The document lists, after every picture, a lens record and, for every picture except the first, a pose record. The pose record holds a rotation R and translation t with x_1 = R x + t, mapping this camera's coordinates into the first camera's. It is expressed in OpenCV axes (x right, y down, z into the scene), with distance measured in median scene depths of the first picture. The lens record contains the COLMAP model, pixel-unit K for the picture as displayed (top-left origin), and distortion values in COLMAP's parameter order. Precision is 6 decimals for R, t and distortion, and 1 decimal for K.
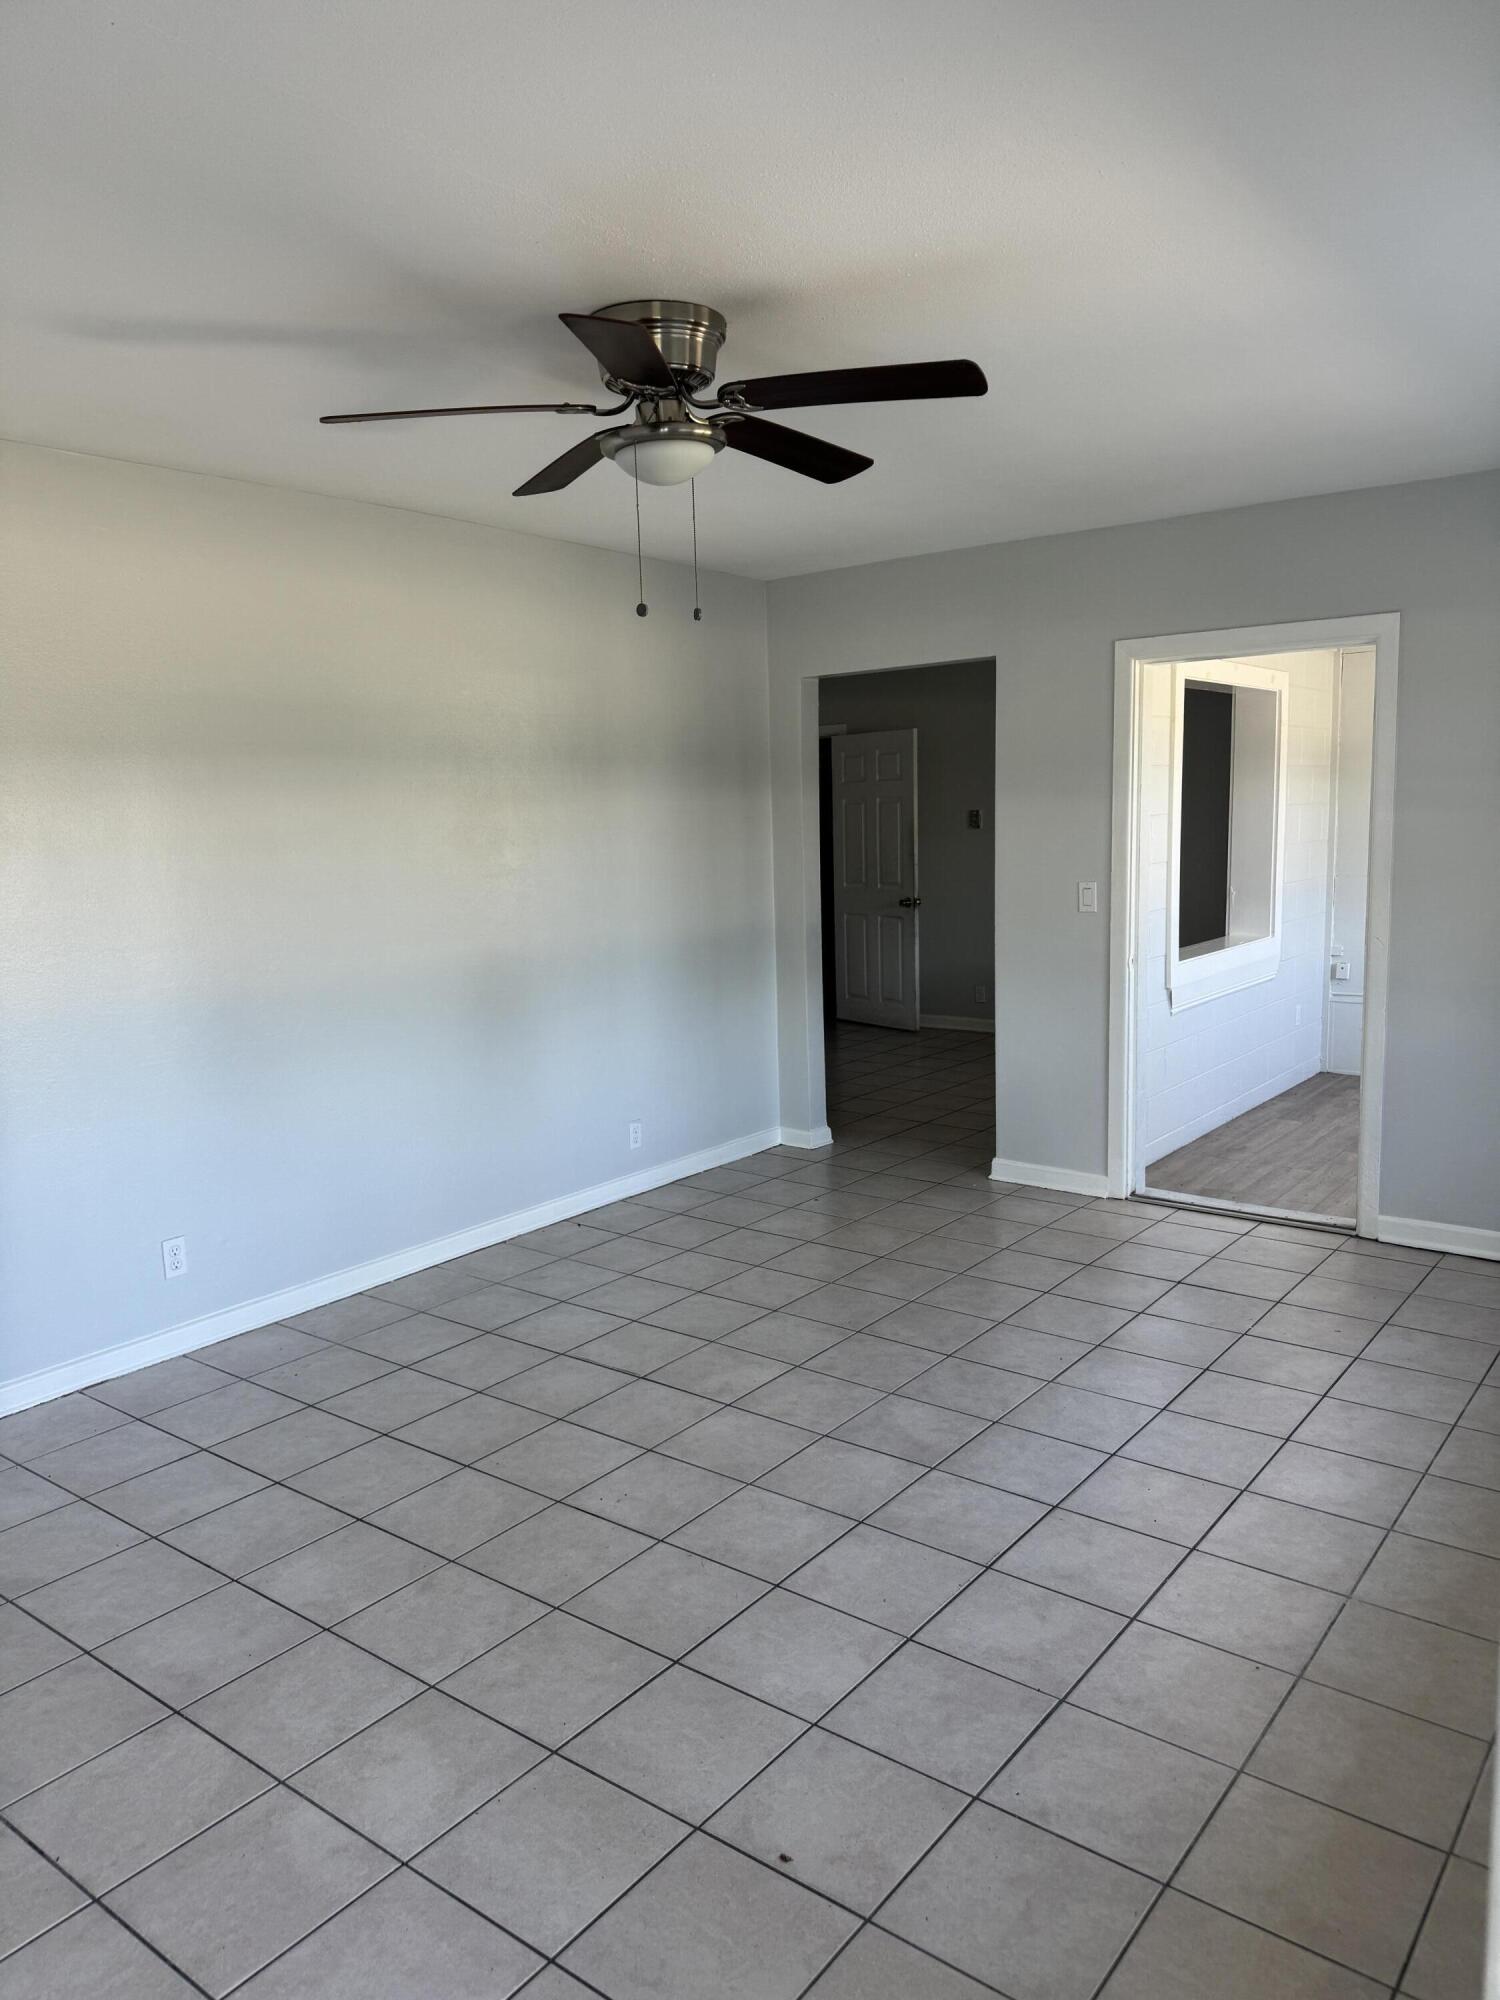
lens RADIAL K [[1417.9, 0, 741.1], [0, 1417.9, 1019.3], [0, 0, 1]] dist [0.134621, -0.295719]
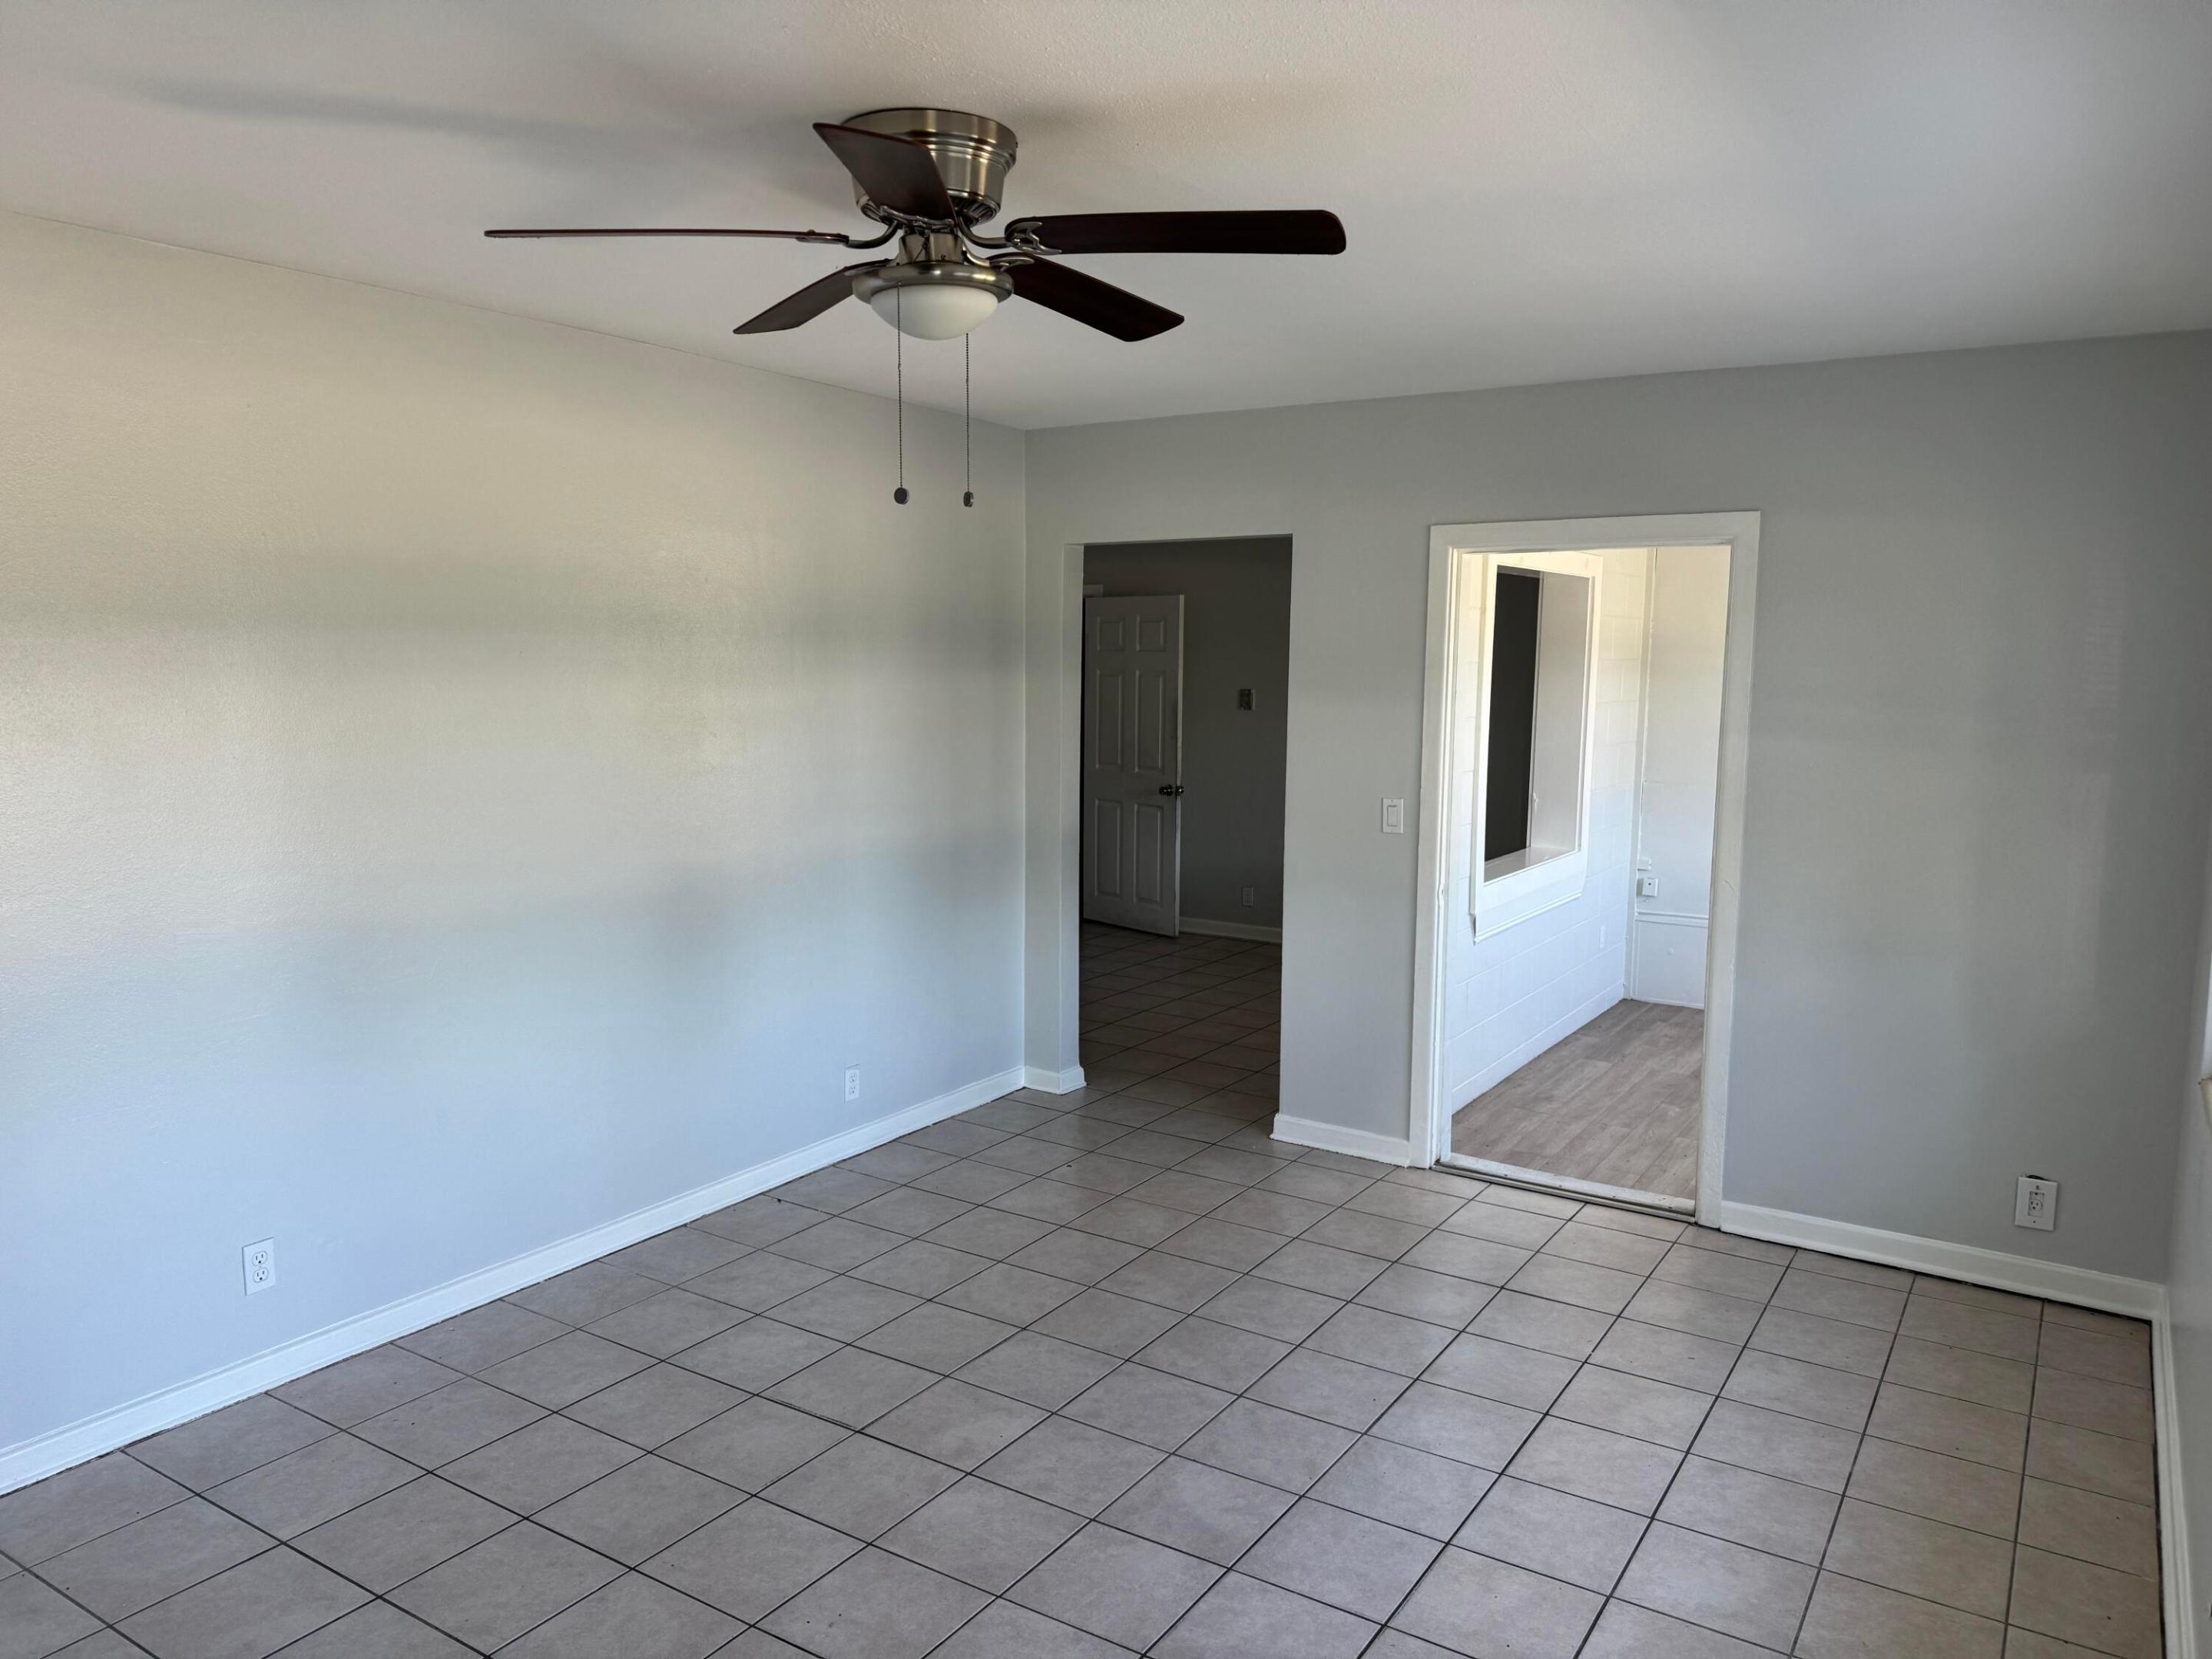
lens RADIAL K [[1568.2, 0, 1106.0], [0, 1568.2, 829.5], [0, 0, 1]] dist [0.134621, -0.295719]
pose [[0.995340, 0.027693, 0.092370, -0.019708], [-0.024553, 0.999087, -0.034958, -0.046094], [-0.093254, 0.032527, 0.995111, 0.081851]]
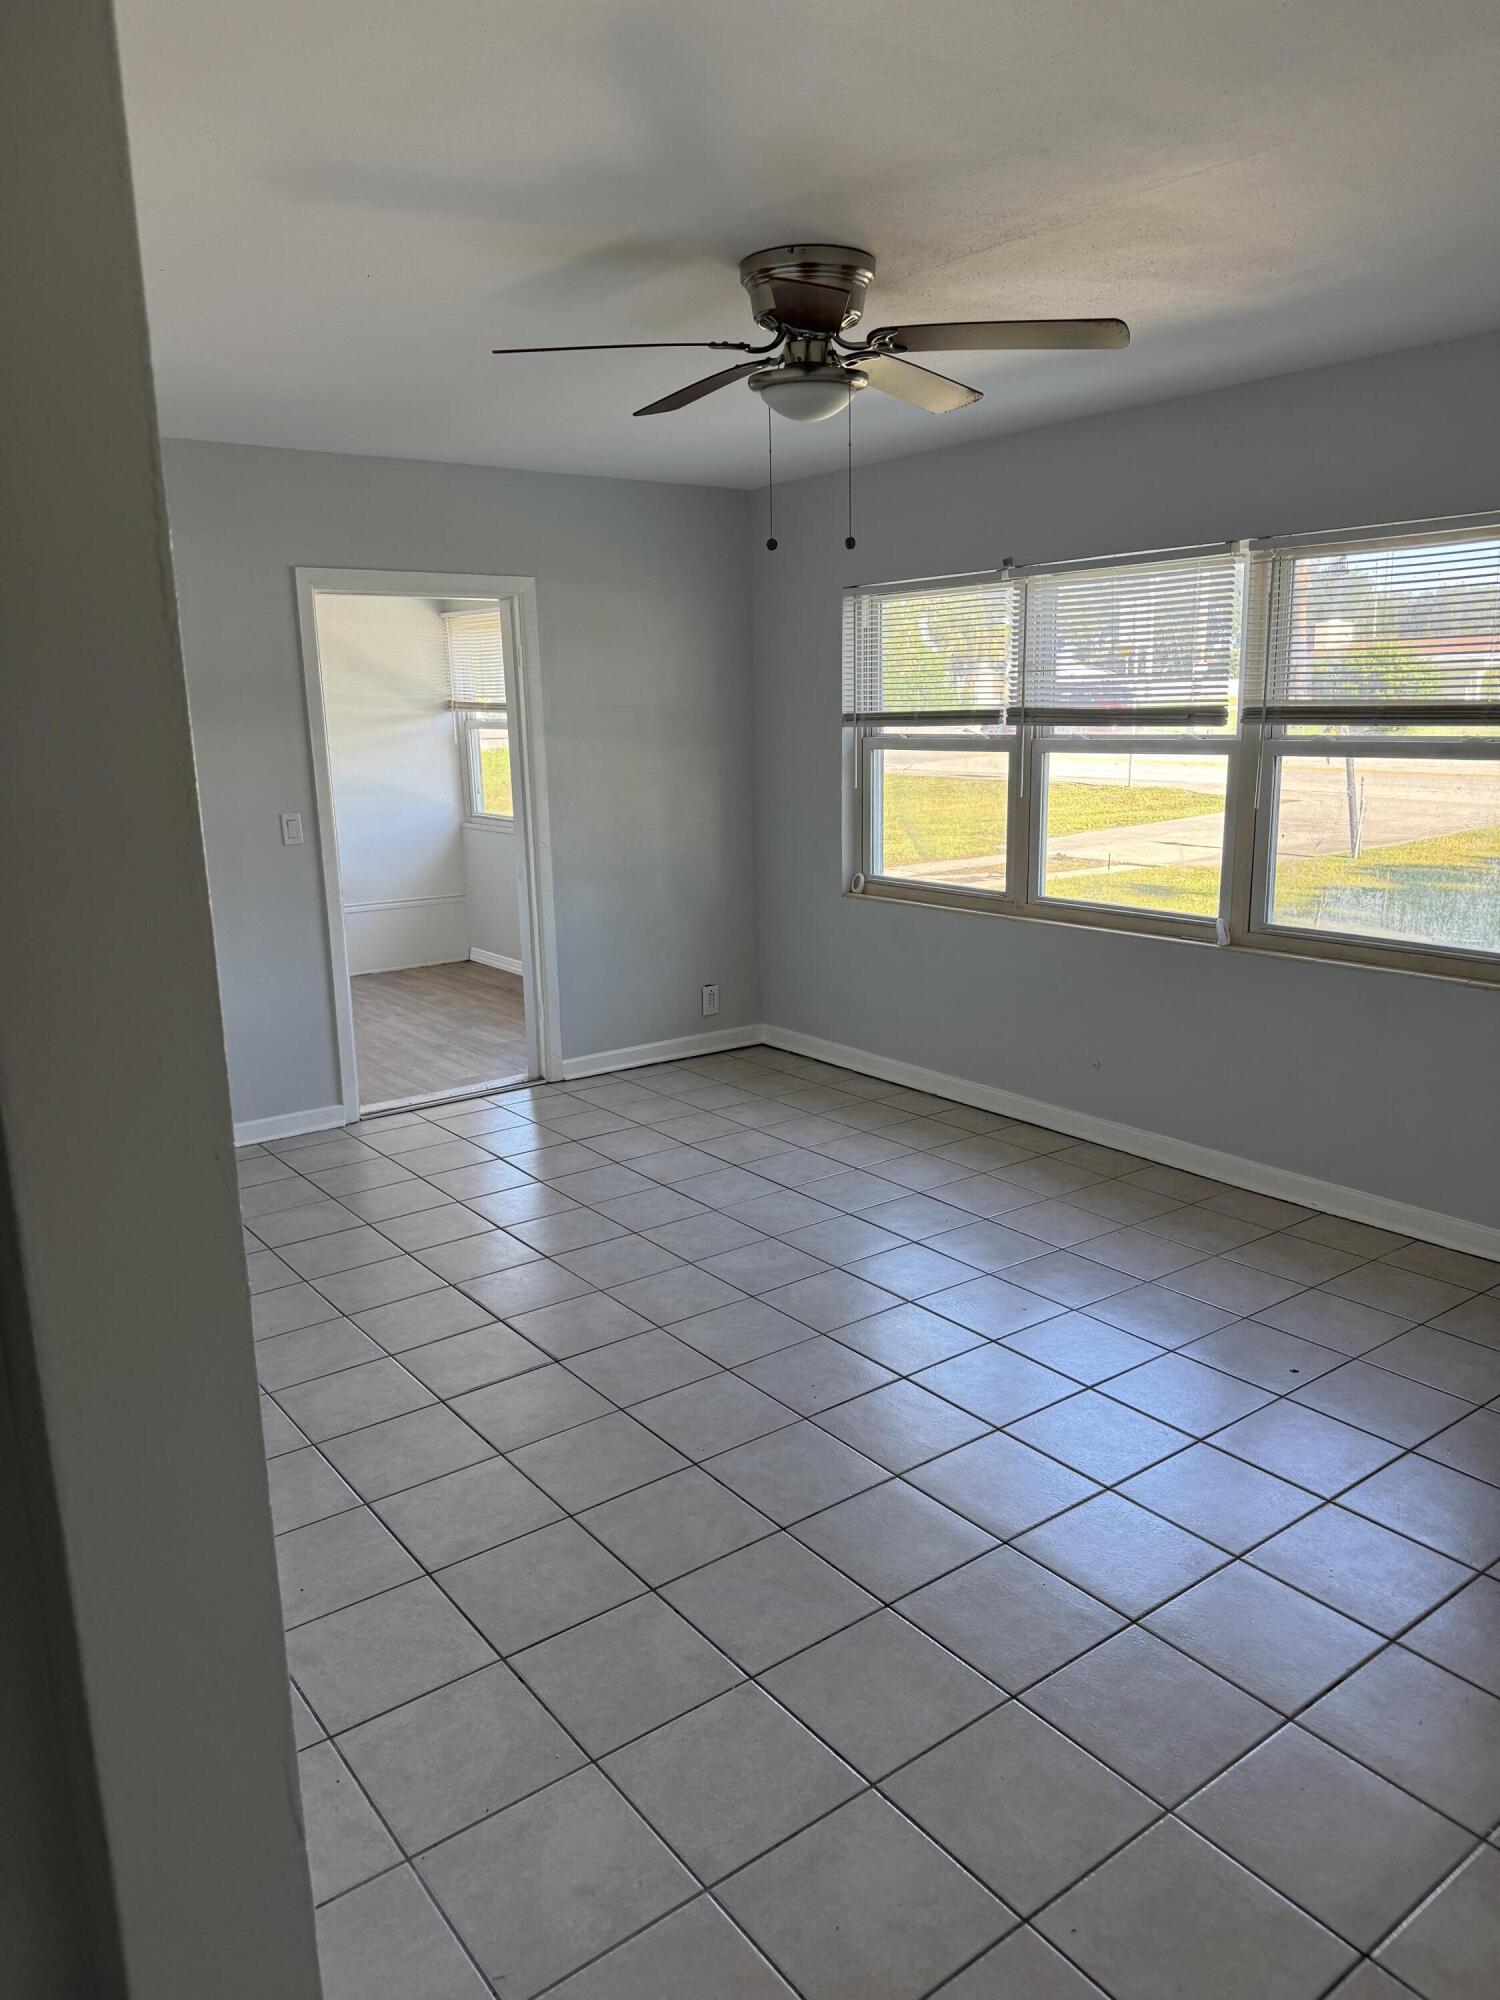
lens RADIAL K [[1411.4, 0, 837.4], [0, 1411.4, 997.1], [0, 0, 1]] dist [0.002517, 0.190537]
pose [[0.224209, -0.186684, 0.956493, -0.713559], [0.154052, 0.975930, 0.154366, -0.075888], [-0.962288, 0.112740, 0.247572, 0.478751]]
